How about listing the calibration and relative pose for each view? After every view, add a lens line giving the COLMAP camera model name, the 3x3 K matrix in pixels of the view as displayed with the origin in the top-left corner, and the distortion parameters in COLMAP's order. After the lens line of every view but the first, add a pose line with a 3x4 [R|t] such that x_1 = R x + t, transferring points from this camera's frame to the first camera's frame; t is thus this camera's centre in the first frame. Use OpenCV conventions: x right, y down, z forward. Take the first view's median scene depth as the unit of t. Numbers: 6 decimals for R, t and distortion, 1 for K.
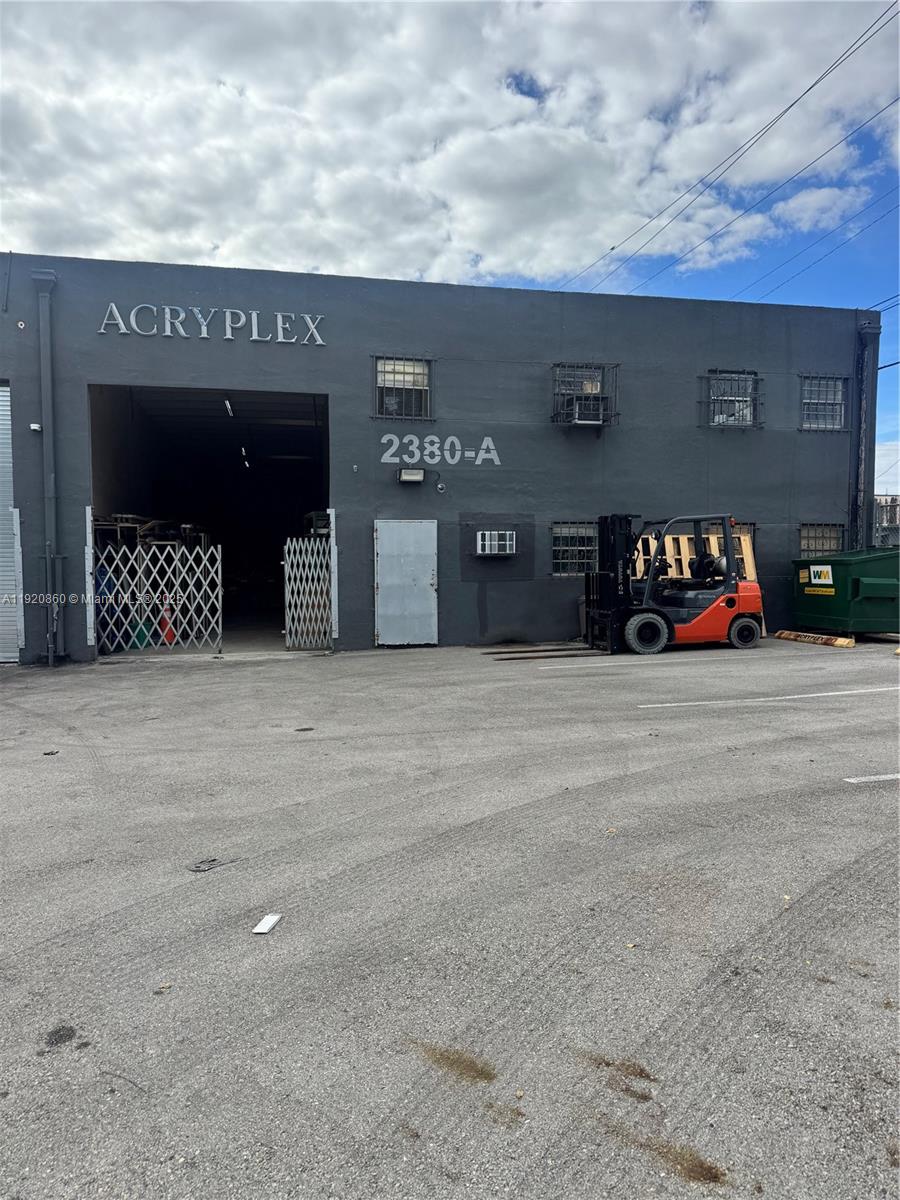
lens RADIAL K [[834.8, 0, 450.0], [0, 834.8, 600.0], [0, 0, 1]] dist [0.163803, -0.317176]
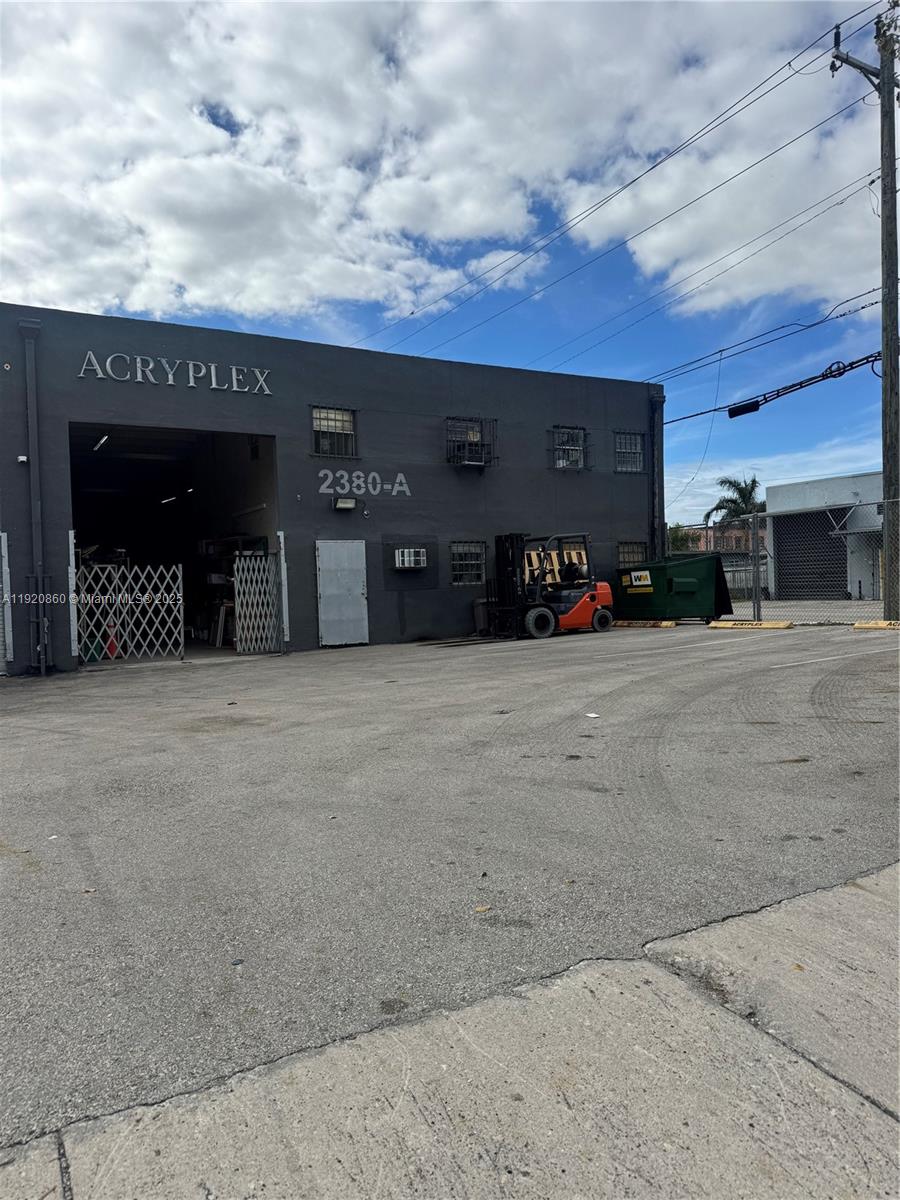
lens RADIAL K [[834.8, 0, 450.0], [0, 834.8, 600.0], [0, 0, 1]] dist [0.163803, -0.317176]
pose [[0.951257, -0.034081, 0.306509, -0.278405], [0.047593, 0.998192, -0.036716, 0.041723], [-0.304703, 0.049514, 0.951159, -0.189460]]
